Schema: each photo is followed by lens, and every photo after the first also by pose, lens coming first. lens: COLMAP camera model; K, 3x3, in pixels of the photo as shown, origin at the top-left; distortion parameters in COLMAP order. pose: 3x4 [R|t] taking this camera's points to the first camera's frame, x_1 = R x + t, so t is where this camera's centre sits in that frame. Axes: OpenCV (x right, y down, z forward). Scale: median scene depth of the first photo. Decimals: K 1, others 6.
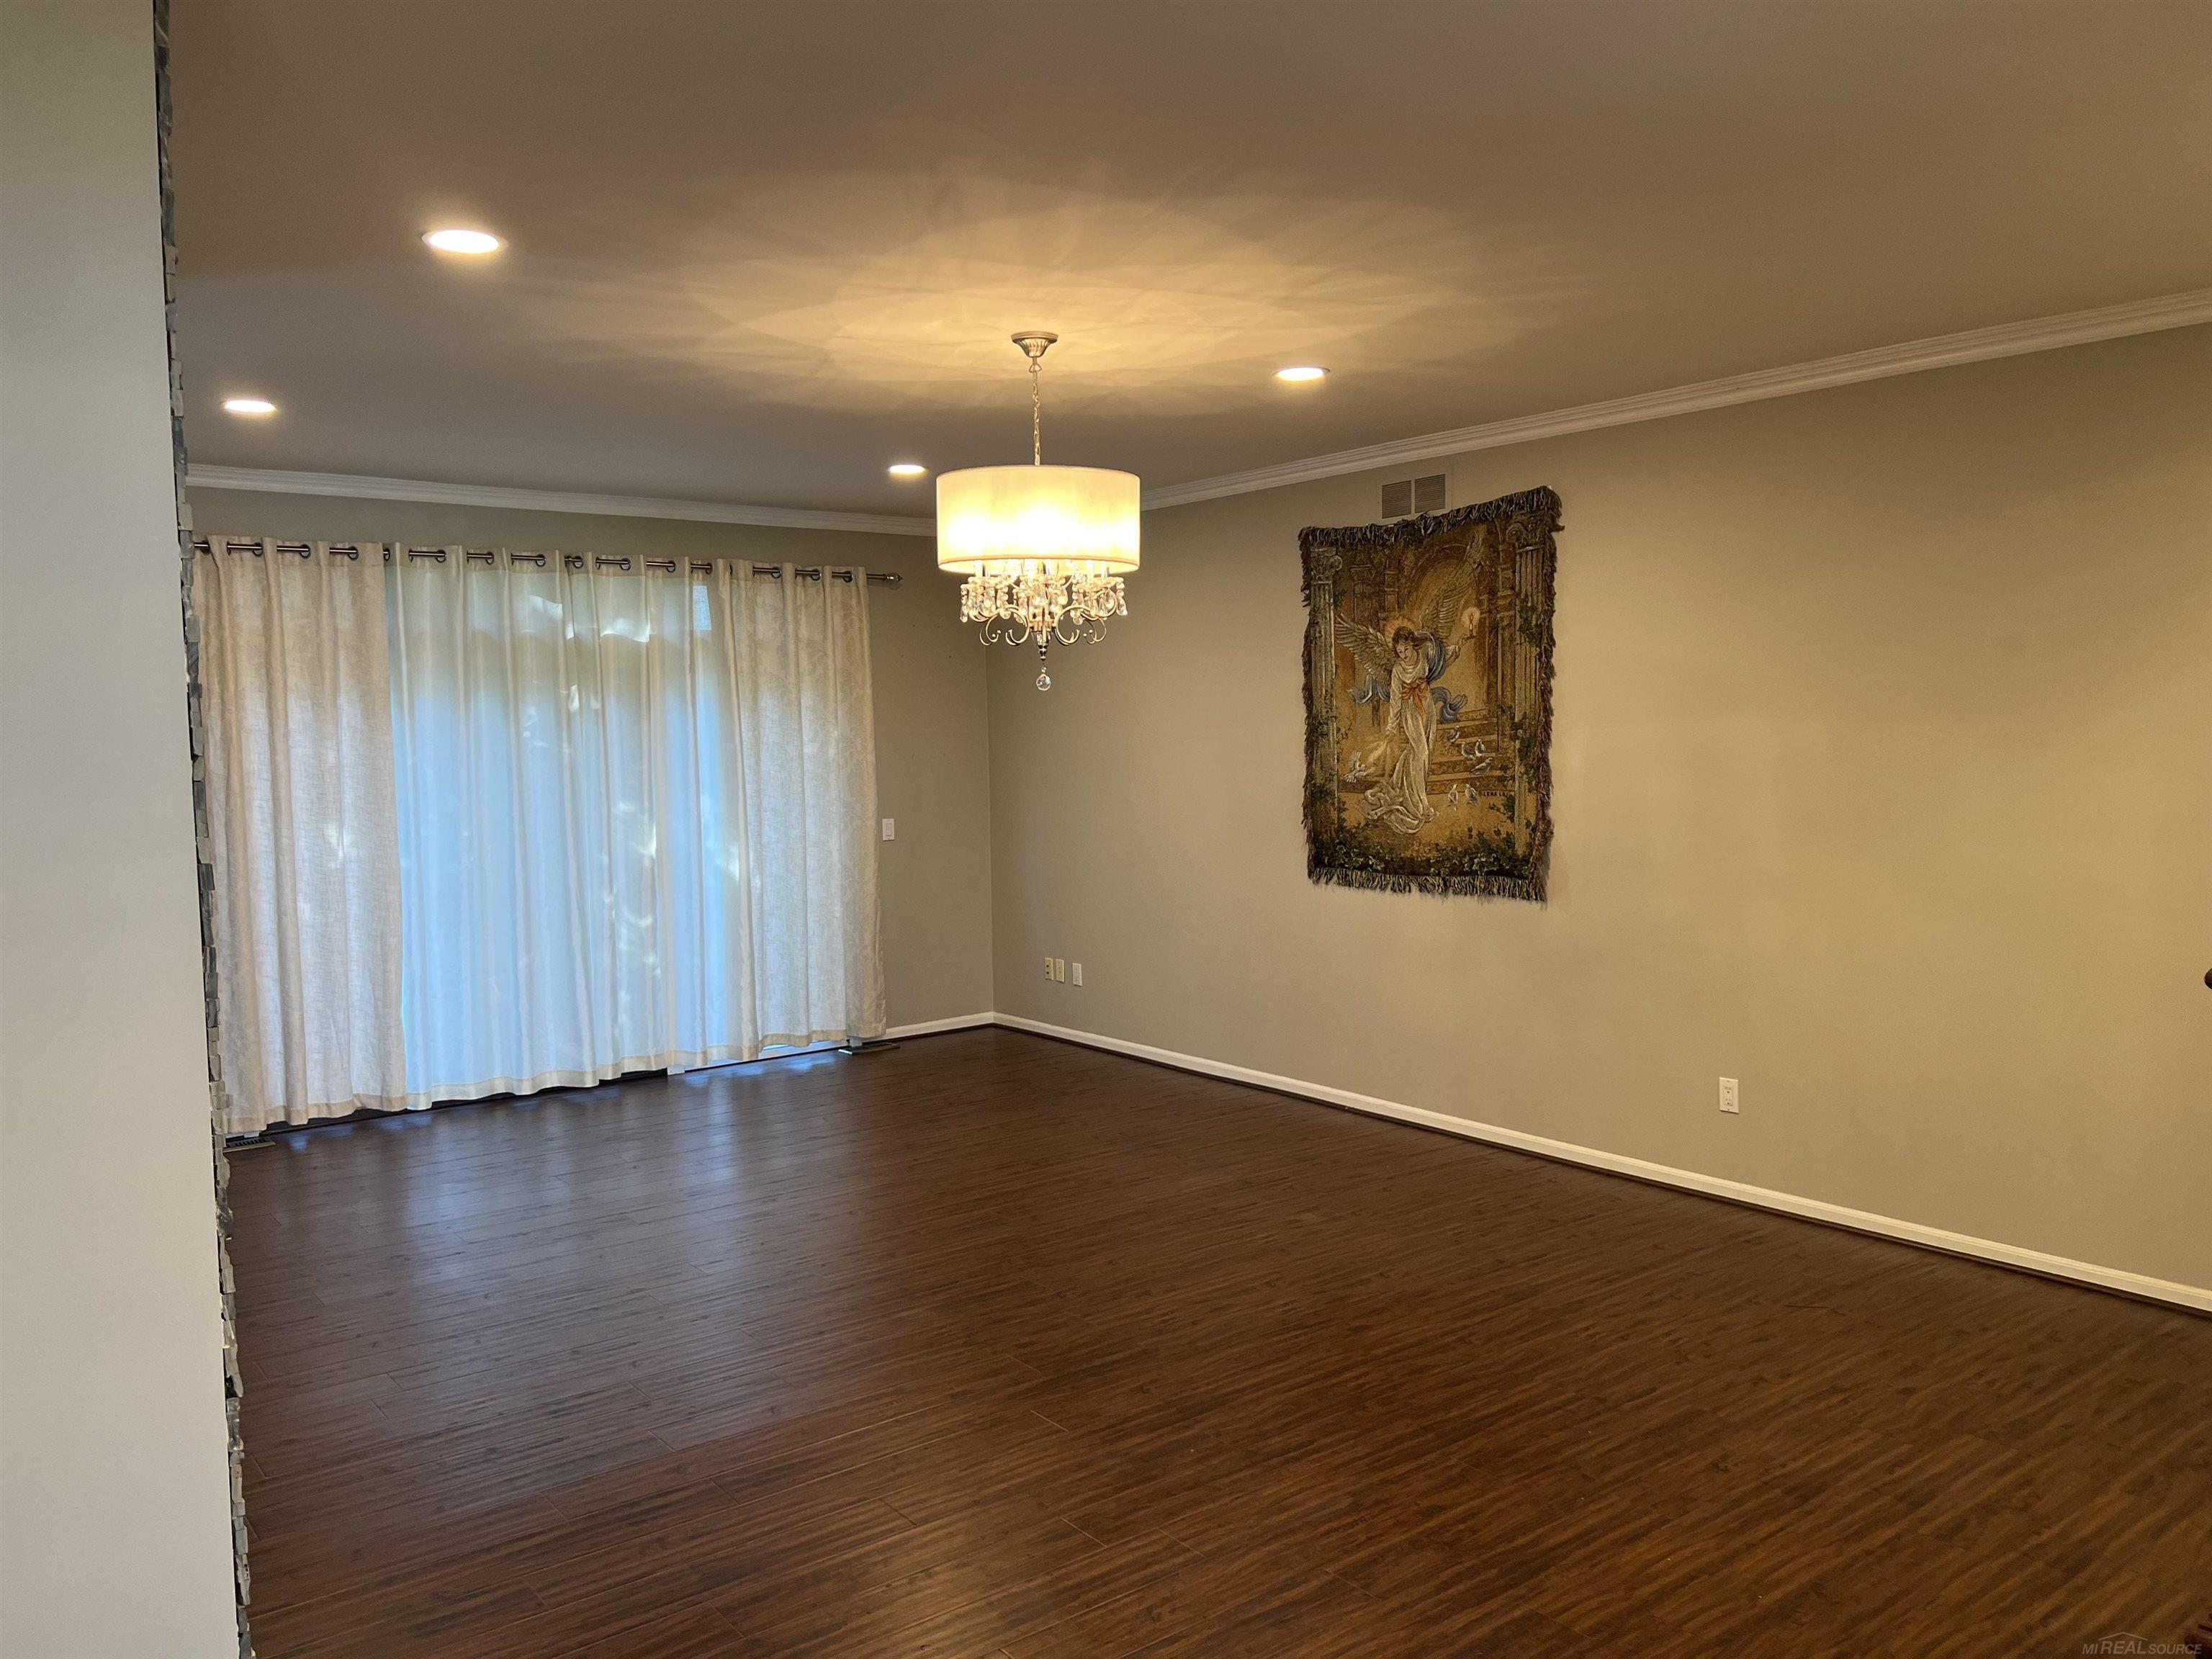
lens RADIAL K [[1653.7, 0, 1106.9], [0, 1653.7, 834.8], [0, 0, 1]] dist [0.049510, -0.058196]
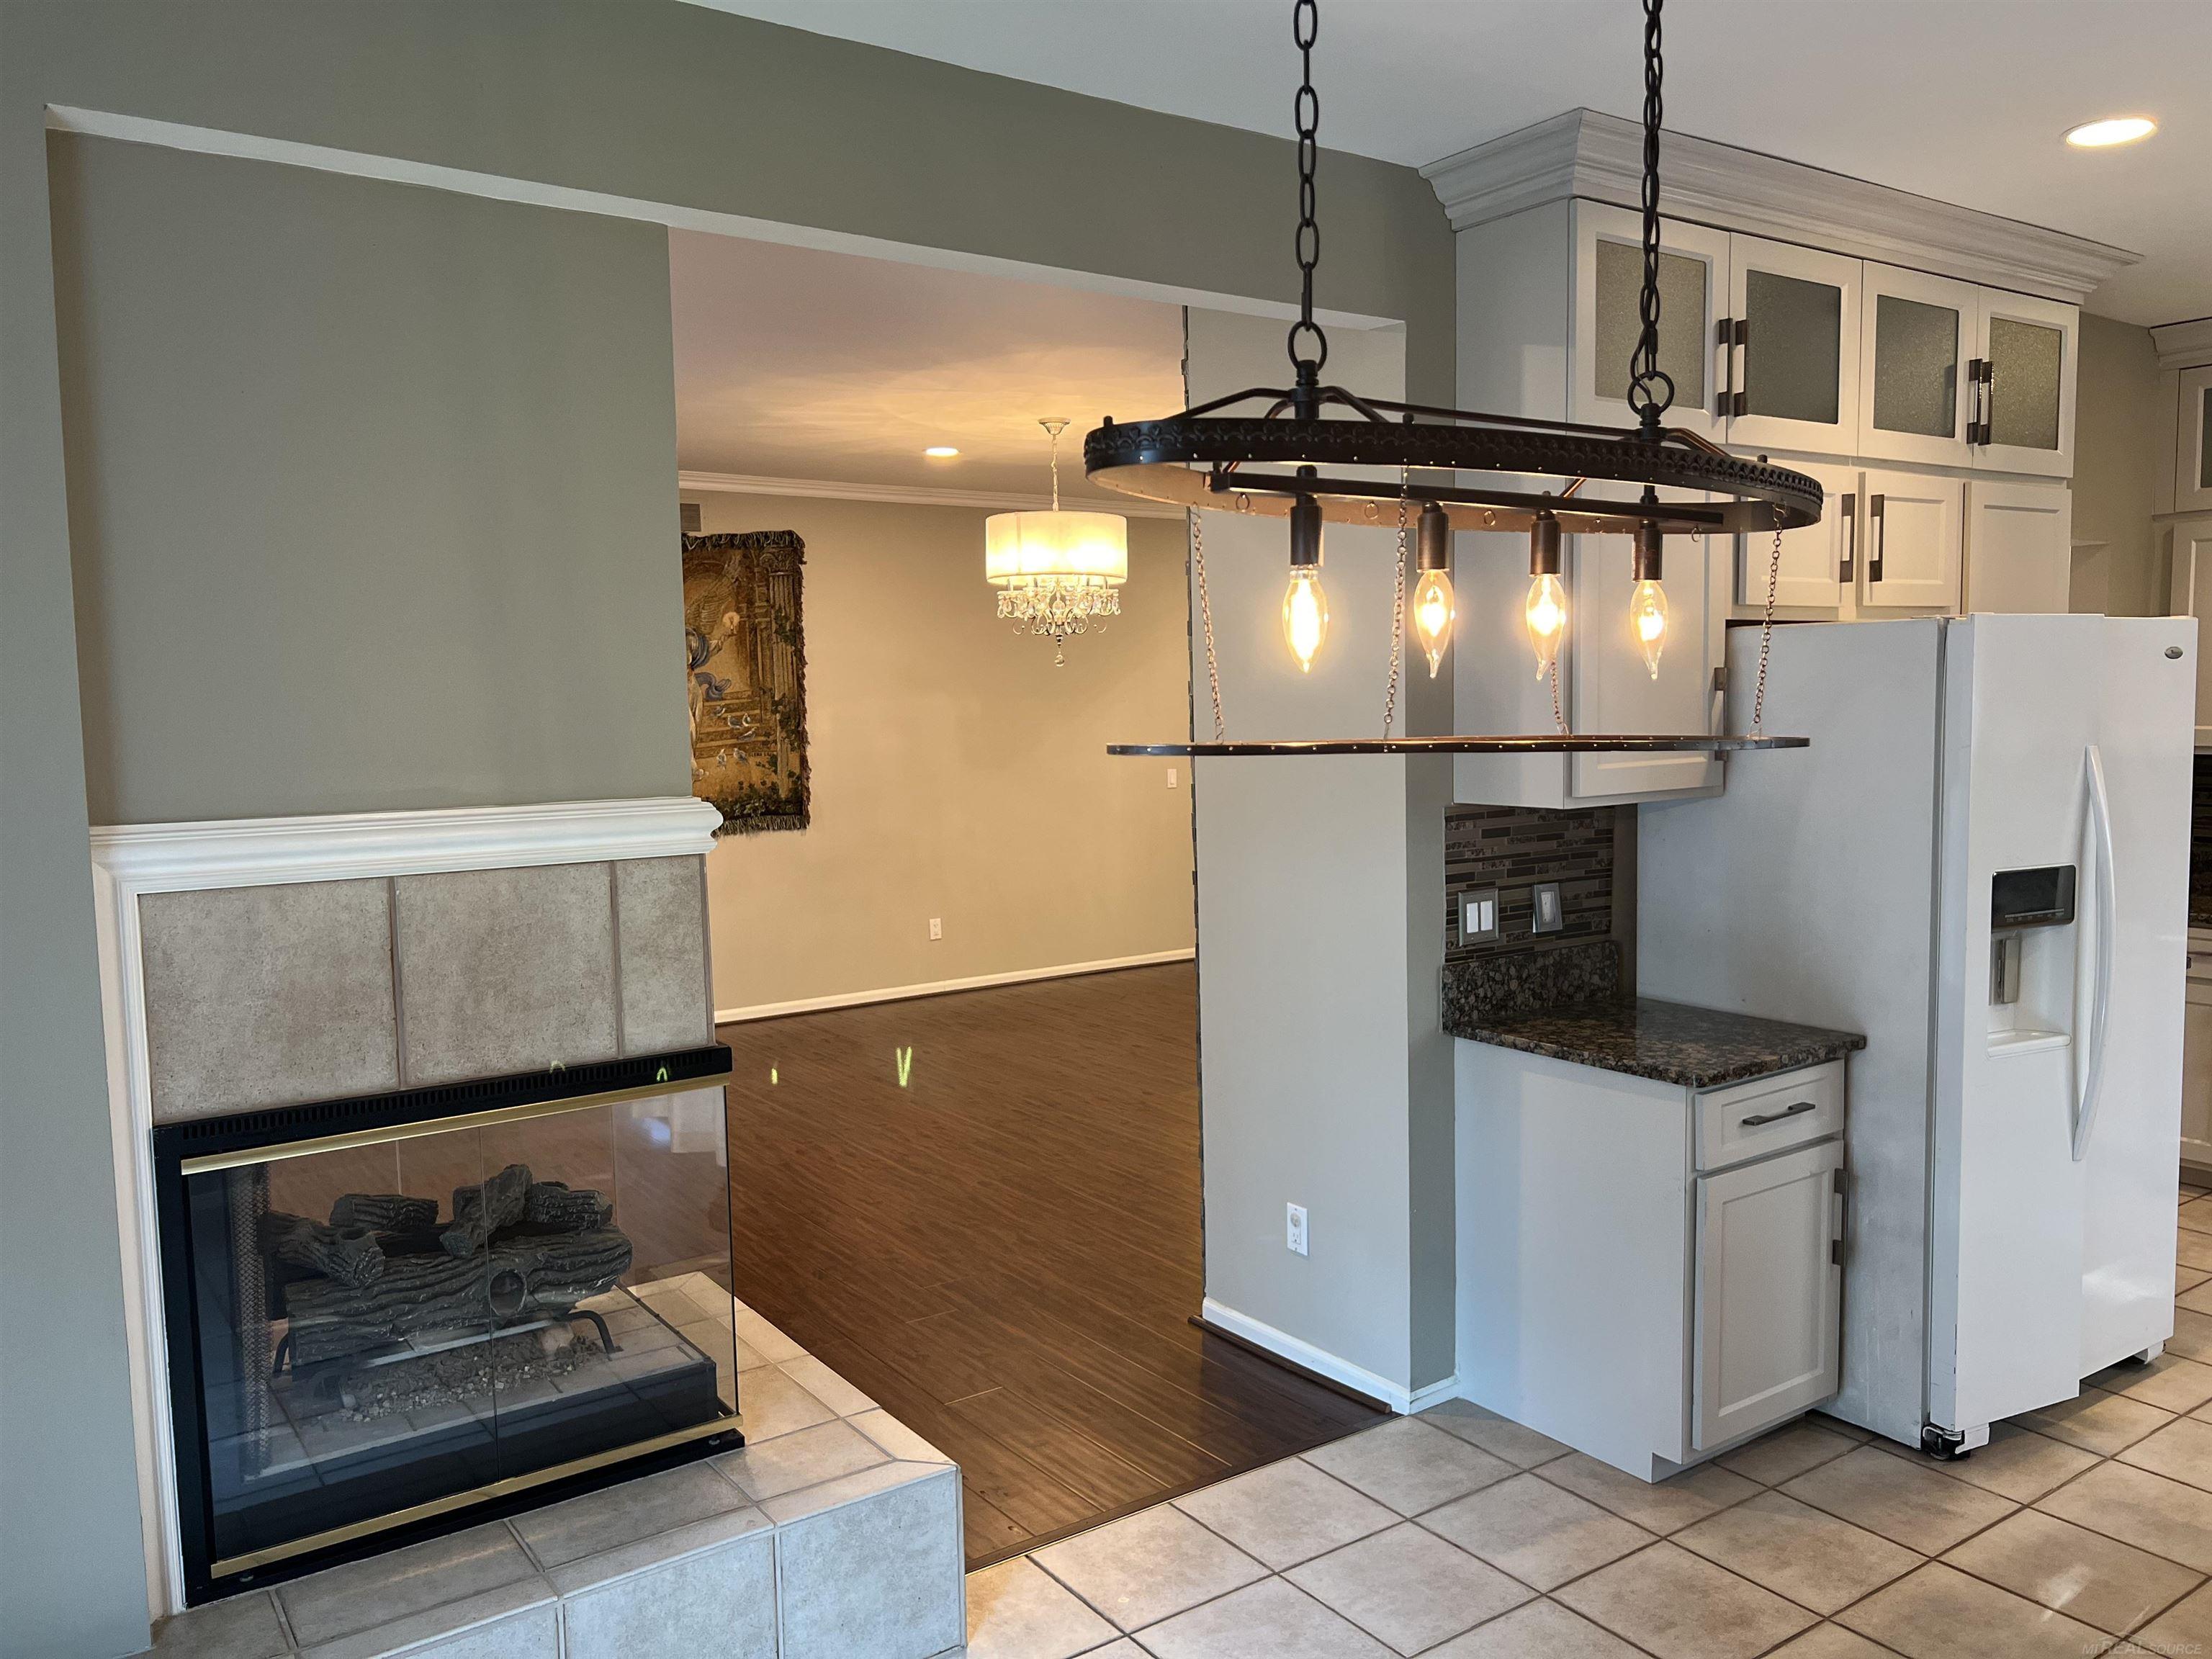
lens RADIAL K [[1653.7, 0, 1099.1], [0, 1653.7, 836.6], [0, 0, 1]] dist [0.049510, -0.058196]
pose [[0.052203, -0.065797, 0.996467, -1.086861], [0.094879, 0.993640, 0.060640, -0.013949], [-0.994119, 0.091378, 0.058114, 0.663502]]
